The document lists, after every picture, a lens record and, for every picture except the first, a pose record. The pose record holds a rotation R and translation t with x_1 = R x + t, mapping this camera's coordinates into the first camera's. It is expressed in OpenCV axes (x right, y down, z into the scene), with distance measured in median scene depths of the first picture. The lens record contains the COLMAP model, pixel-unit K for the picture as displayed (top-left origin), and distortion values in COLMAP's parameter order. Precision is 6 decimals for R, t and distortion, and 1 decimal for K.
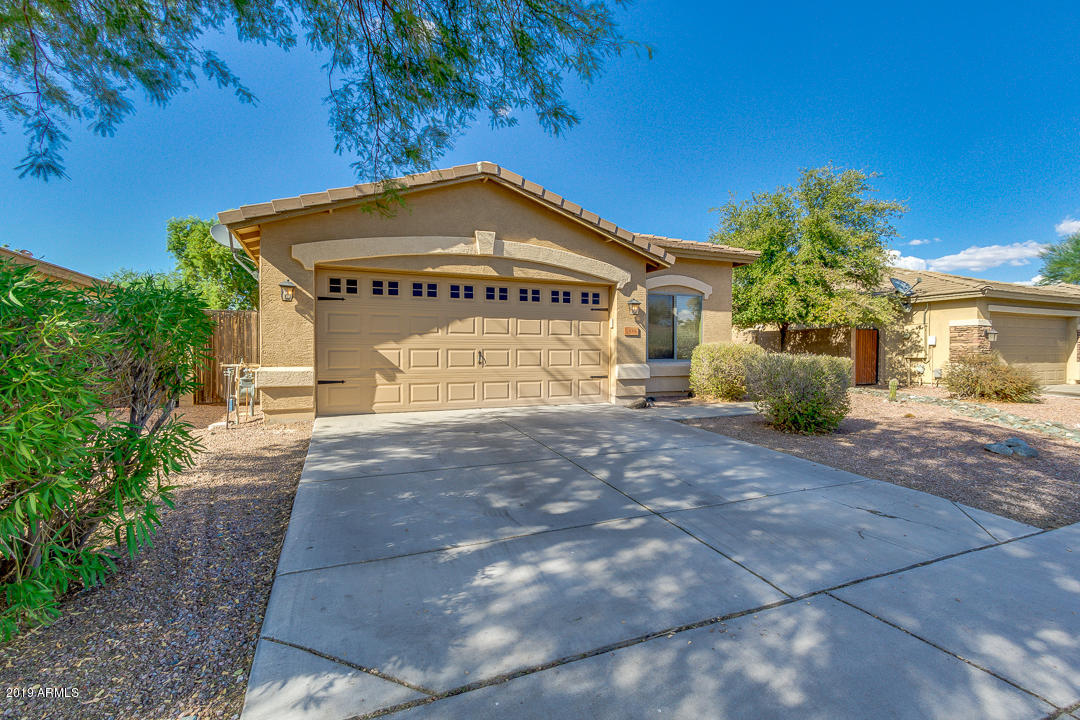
lens RADIAL K [[498.5, 0, 534.1], [0, 498.5, 356.3], [0, 0, 1]] dist [0.005105, -0.001600]
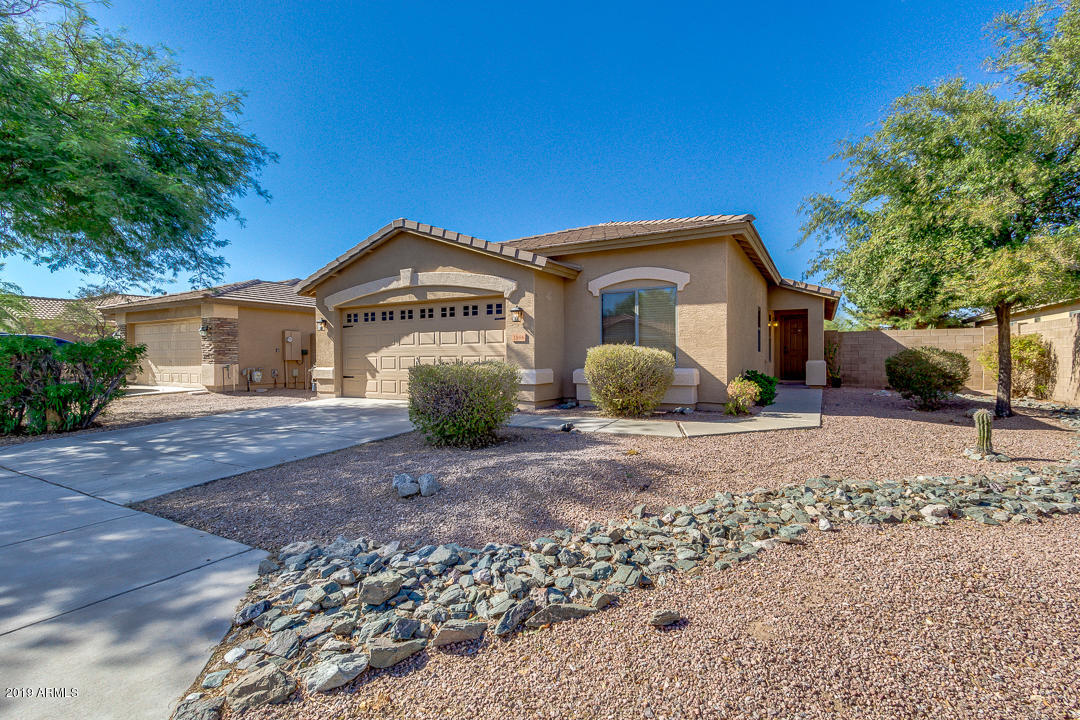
lens RADIAL K [[498.5, 0, 544.8], [0, 498.5, 360.1], [0, 0, 1]] dist [0.005105, -0.001600]
pose [[0.597526, 0.003572, -0.801842, 1.175447], [0.002636, 0.999976, 0.006419, -0.012033], [0.801846, -0.005949, 0.597502, 0.481736]]
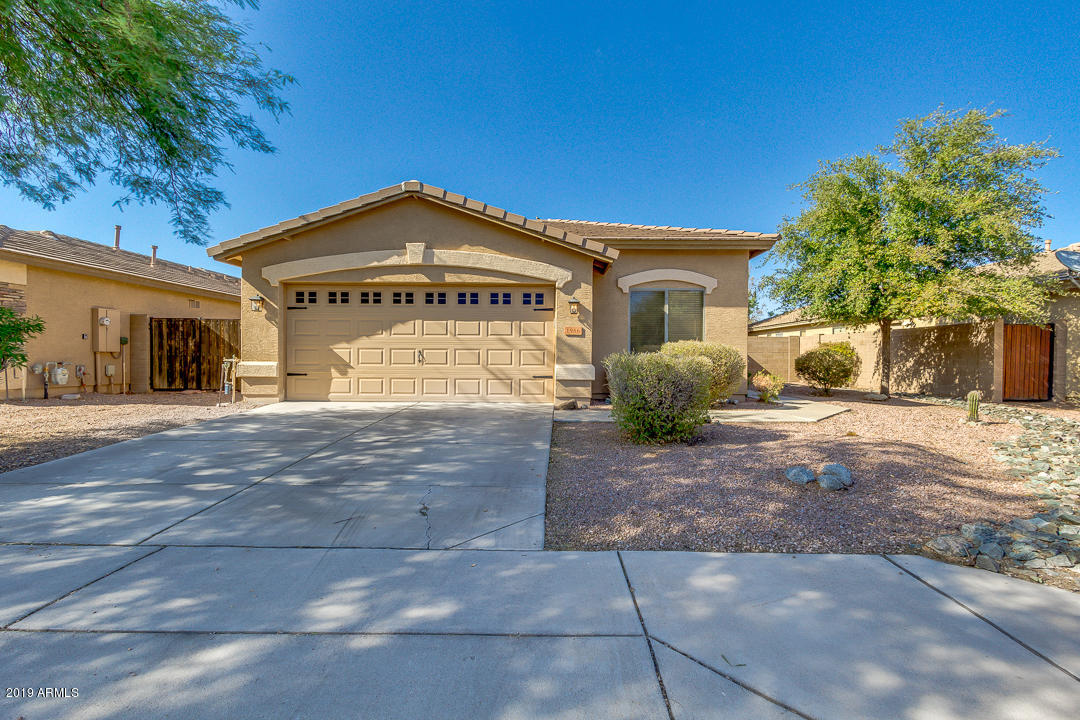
lens RADIAL K [[498.5, 0, 540.1], [0, 498.5, 364.5], [0, 0, 1]] dist [0.005105, -0.001600]
pose [[0.912673, 0.013167, -0.408479, 0.600268], [-0.009560, 0.999895, 0.010871, 0.006528], [0.408579, -0.006016, 0.912703, 0.091358]]
